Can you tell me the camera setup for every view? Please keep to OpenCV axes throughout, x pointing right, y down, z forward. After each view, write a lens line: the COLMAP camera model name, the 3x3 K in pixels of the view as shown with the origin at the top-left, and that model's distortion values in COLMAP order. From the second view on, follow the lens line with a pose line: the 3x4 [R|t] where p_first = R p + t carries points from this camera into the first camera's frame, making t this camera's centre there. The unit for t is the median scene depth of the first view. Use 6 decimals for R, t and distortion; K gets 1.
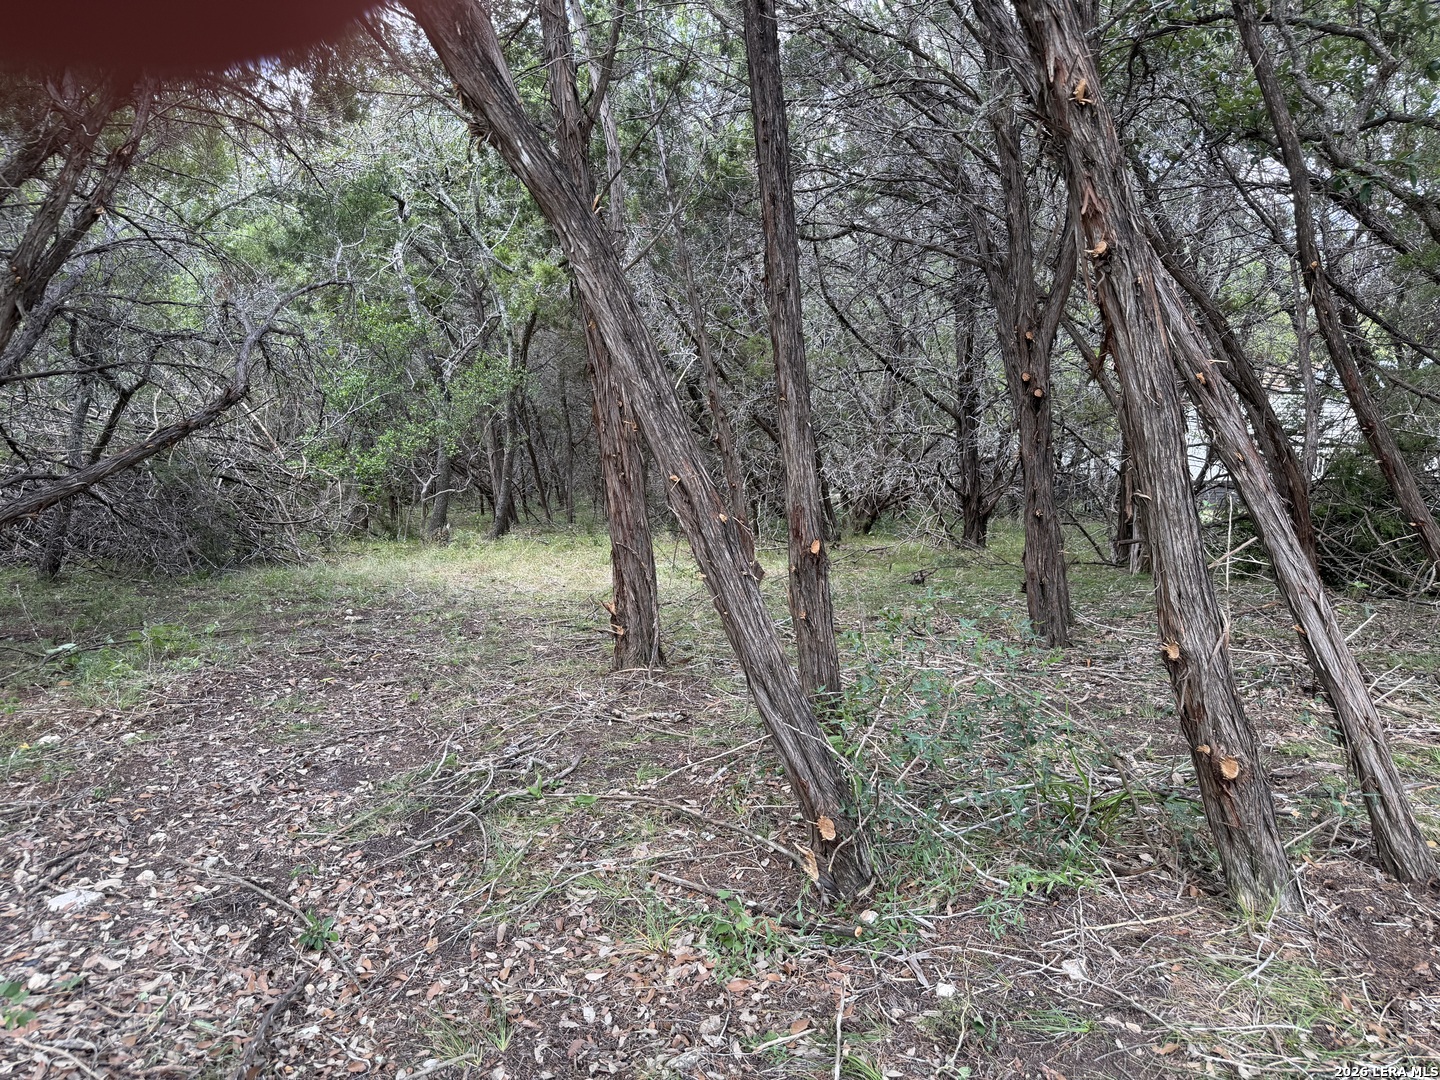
lens RADIAL K [[973.6, 0, 730.9], [0, 973.6, 535.4], [0, 0, 1]] dist [0.020341, -0.030436]
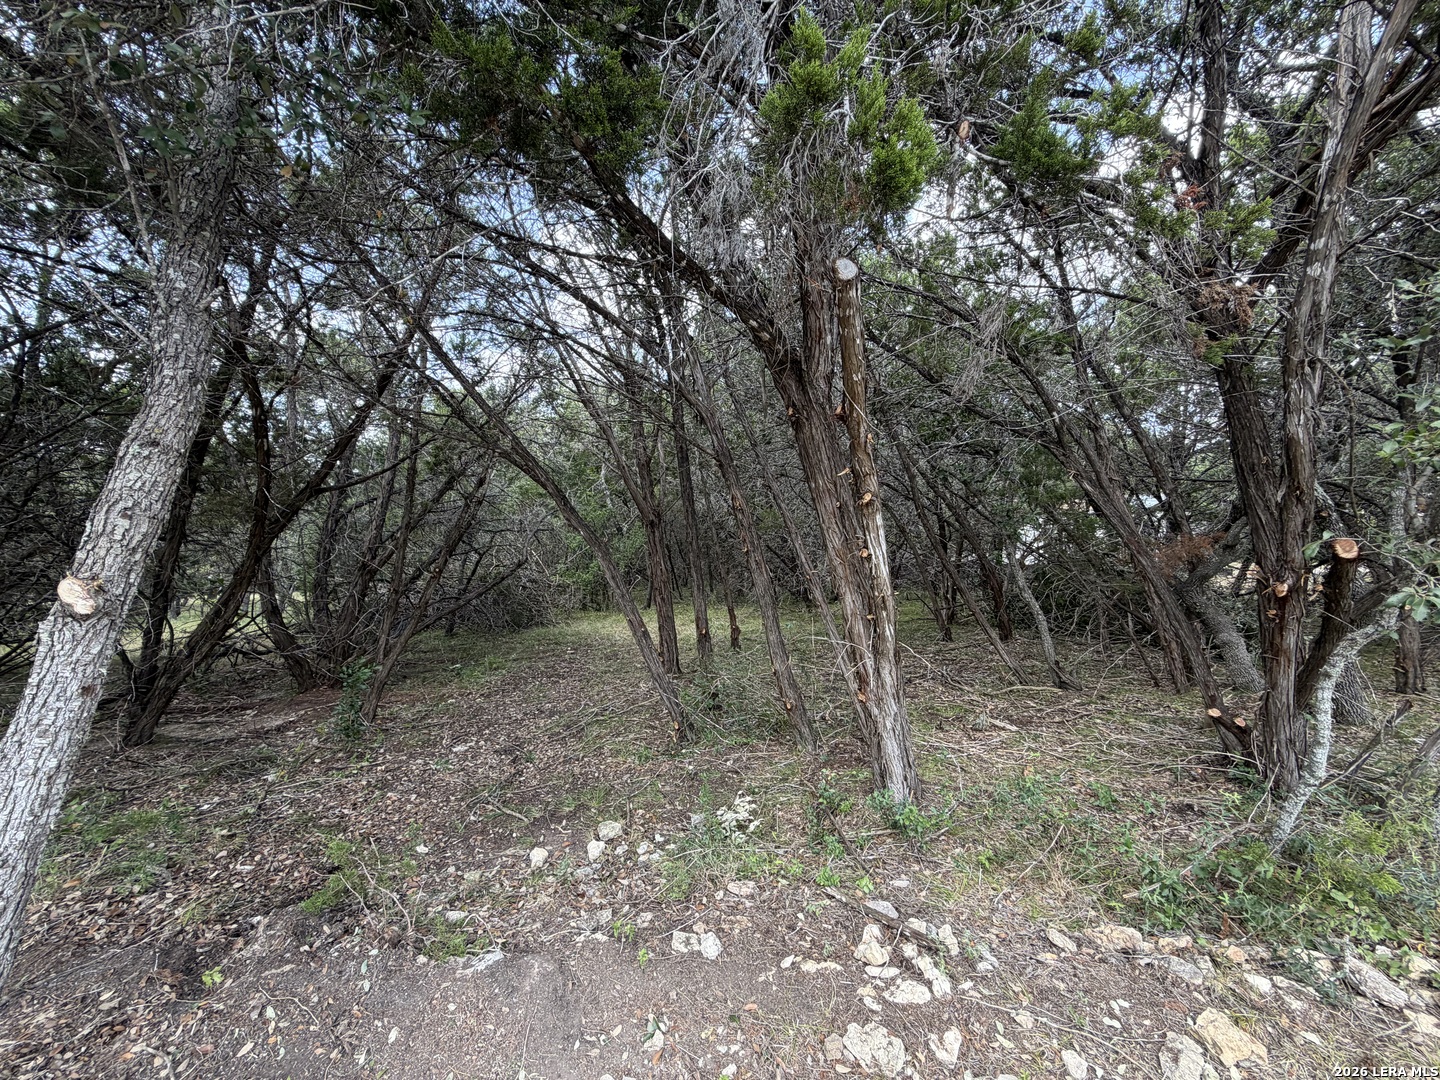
lens RADIAL K [[569.2, 0, 735.9], [0, 569.2, 537.9], [0, 0, 1]] dist [-0.000250, -0.000014]
pose [[0.990321, -0.035122, -0.134279, 0.410016], [0.022112, 0.995022, -0.097175, -0.093833], [0.137023, 0.093265, 0.986167, -0.646098]]
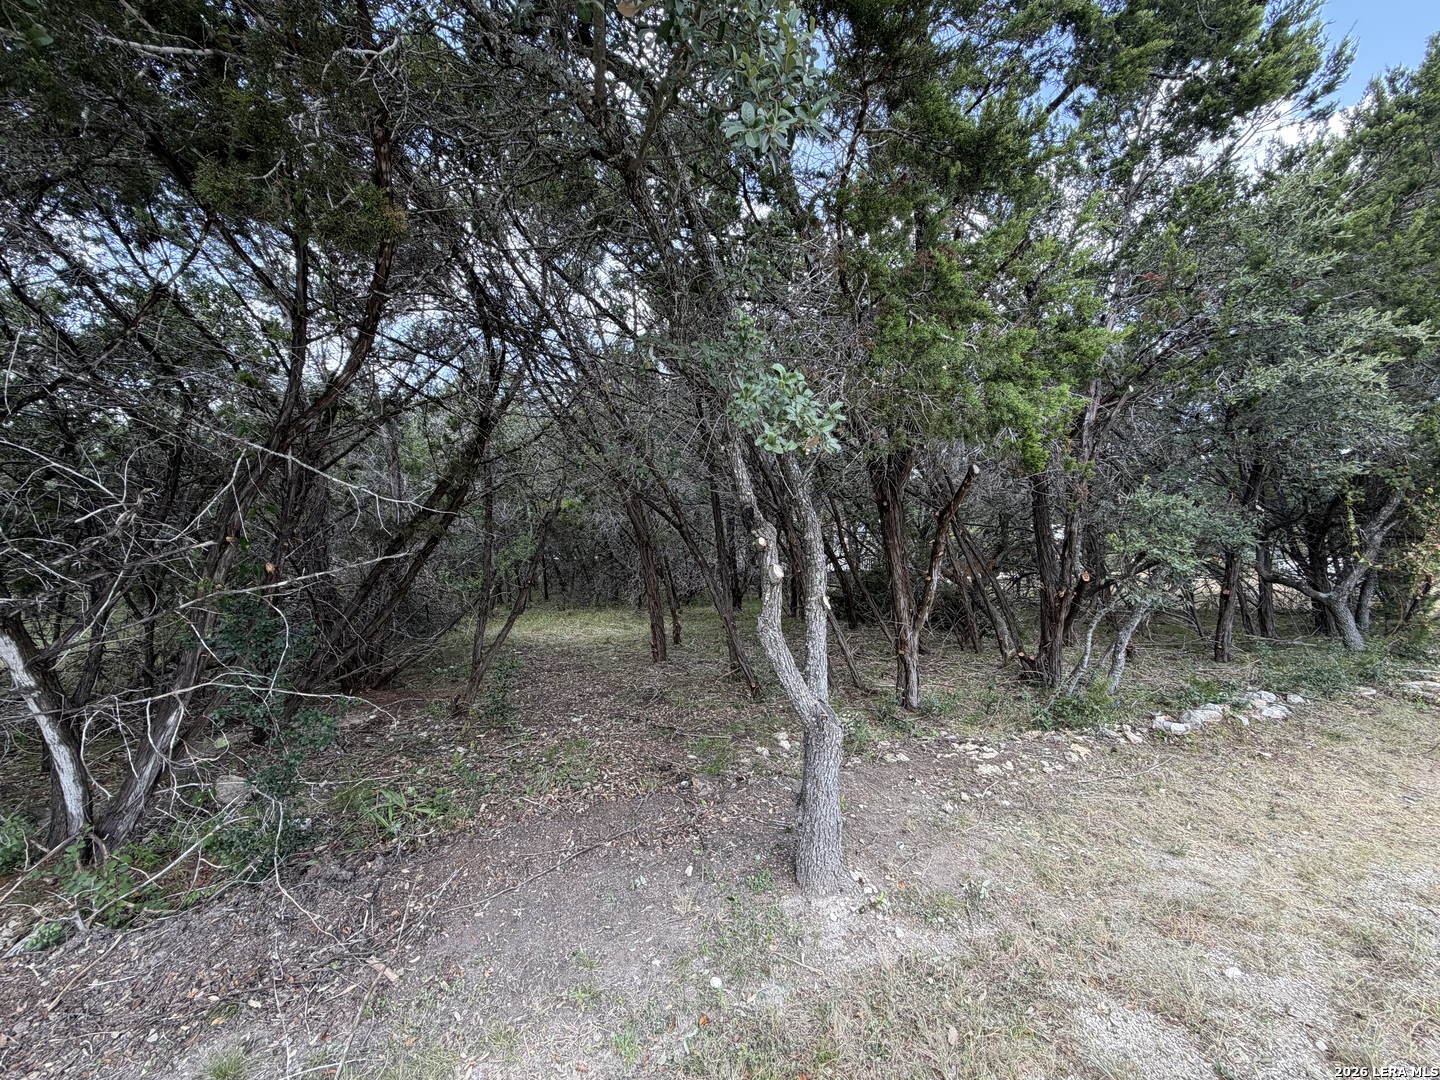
lens RADIAL K [[586.6, 0, 725.4], [0, 586.6, 535.9], [0, 0, 1]] dist [0.000049, 0.000079]
pose [[0.960476, -0.005005, 0.278317, -0.616833], [0.031539, 0.995357, -0.090943, -0.135211], [-0.276570, 0.096126, 0.956174, -1.346925]]
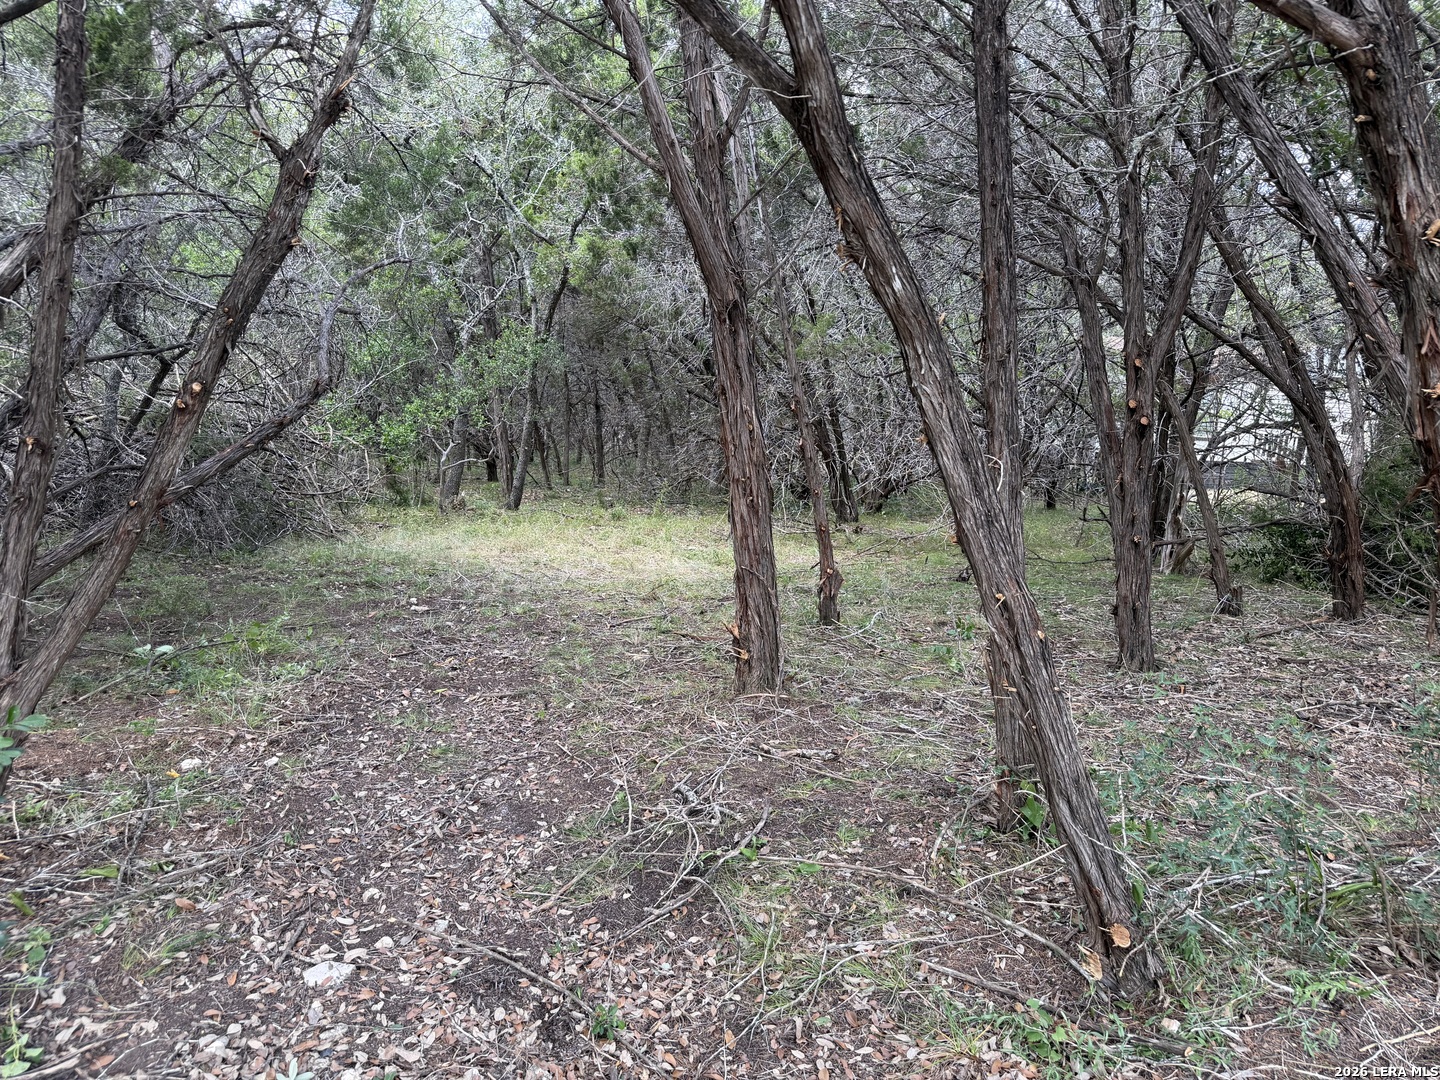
lens RADIAL K [[973.6, 0, 720.0], [0, 973.6, 540.0], [0, 0, 1]] dist [0.019942, -0.034838]
pose [[0.998512, 0.030814, 0.044997, -0.271297], [-0.033533, 0.997575, 0.060993, -0.116503], [-0.043009, -0.062411, 0.997123, 0.011938]]
